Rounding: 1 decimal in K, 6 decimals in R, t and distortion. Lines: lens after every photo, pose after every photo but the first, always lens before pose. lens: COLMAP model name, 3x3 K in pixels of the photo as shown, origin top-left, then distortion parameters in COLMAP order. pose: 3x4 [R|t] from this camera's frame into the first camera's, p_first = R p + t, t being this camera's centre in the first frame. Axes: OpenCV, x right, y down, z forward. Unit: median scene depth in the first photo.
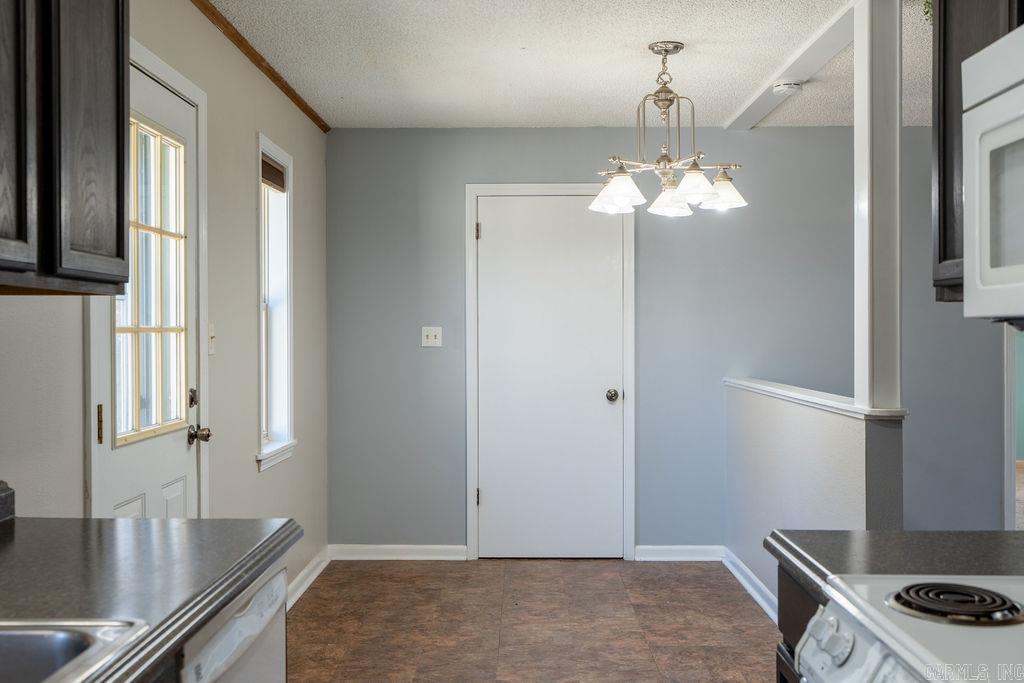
lens RADIAL K [[1002.2, 0, 512.0], [0, 1002.2, 341.5], [0, 0, 1]] dist [0.012074, -0.000545]
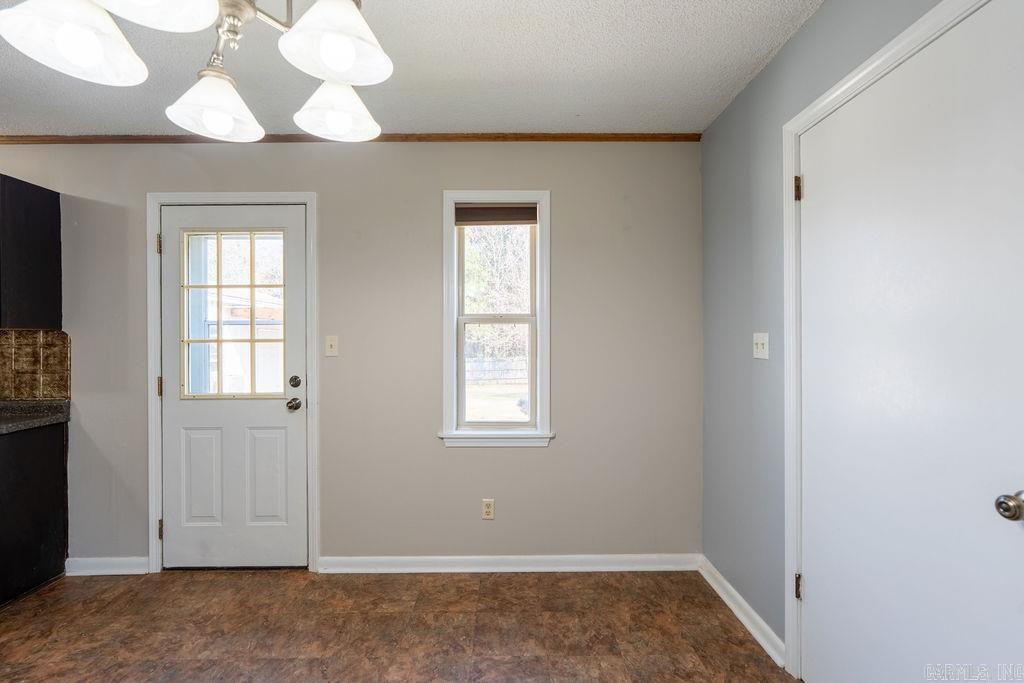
lens RADIAL K [[457.2, 0, 512.0], [0, 457.2, 341.5], [0, 0, 1]] dist [-0.002304, 0.000164]
pose [[0.022613, 0.003191, -0.999739, 0.378590], [-0.004221, 0.999986, 0.003097, -0.012108], [0.999735, 0.004149, 0.022626, 1.144891]]
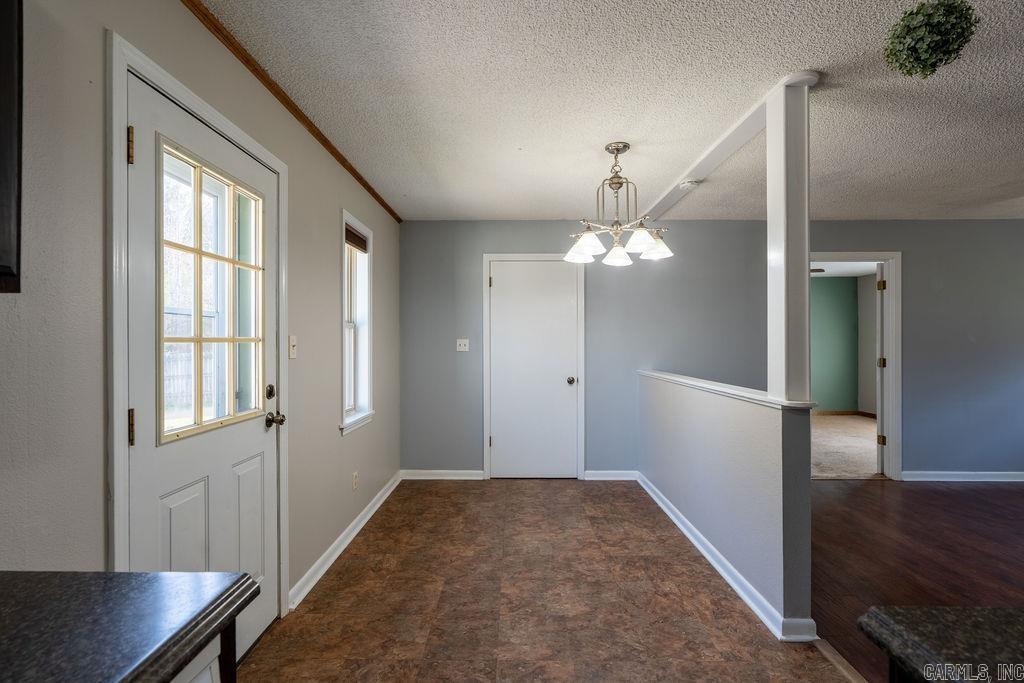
lens RADIAL K [[457.2, 0, 512.0], [0, 457.2, 341.5], [0, 0, 1]] dist [-0.002304, 0.000164]
pose [[0.999975, 0.001097, 0.006956, -0.004612], [-0.001011, 0.999924, -0.012316, -0.002478], [-0.006969, 0.012309, 0.999900, 0.338266]]
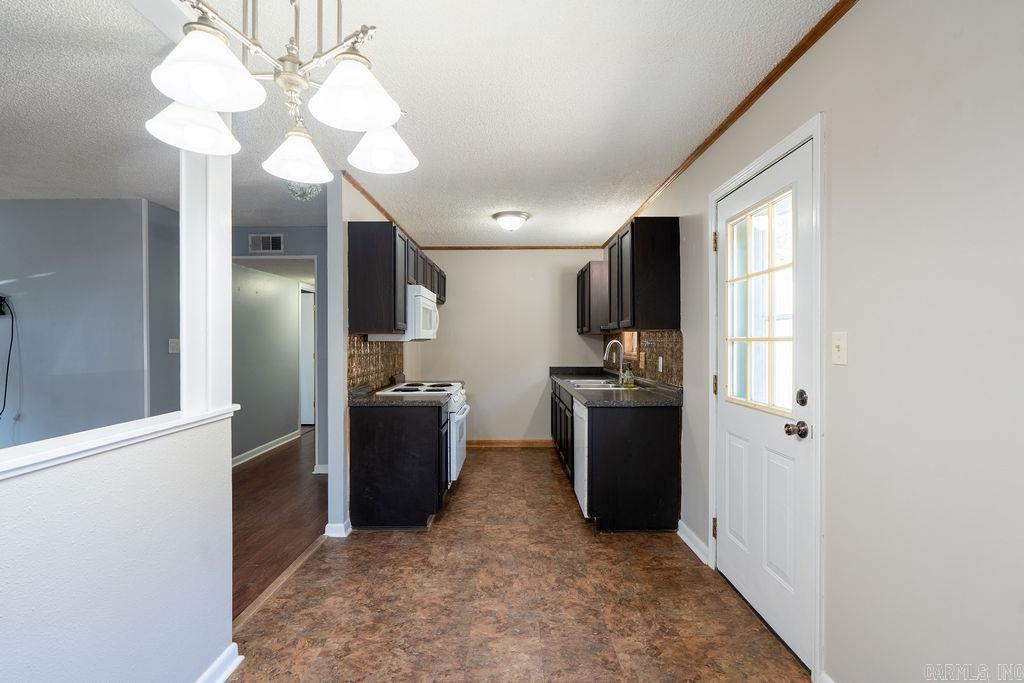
lens RADIAL K [[457.2, 0, 512.0], [0, 457.2, 341.5], [0, 0, 1]] dist [-0.002304, 0.000164]
pose [[-0.999852, 0.002411, -0.017060, 0.022075], [0.002212, 0.999929, 0.011716, -0.013692], [0.017087, 0.011677, -0.999786, 1.300078]]
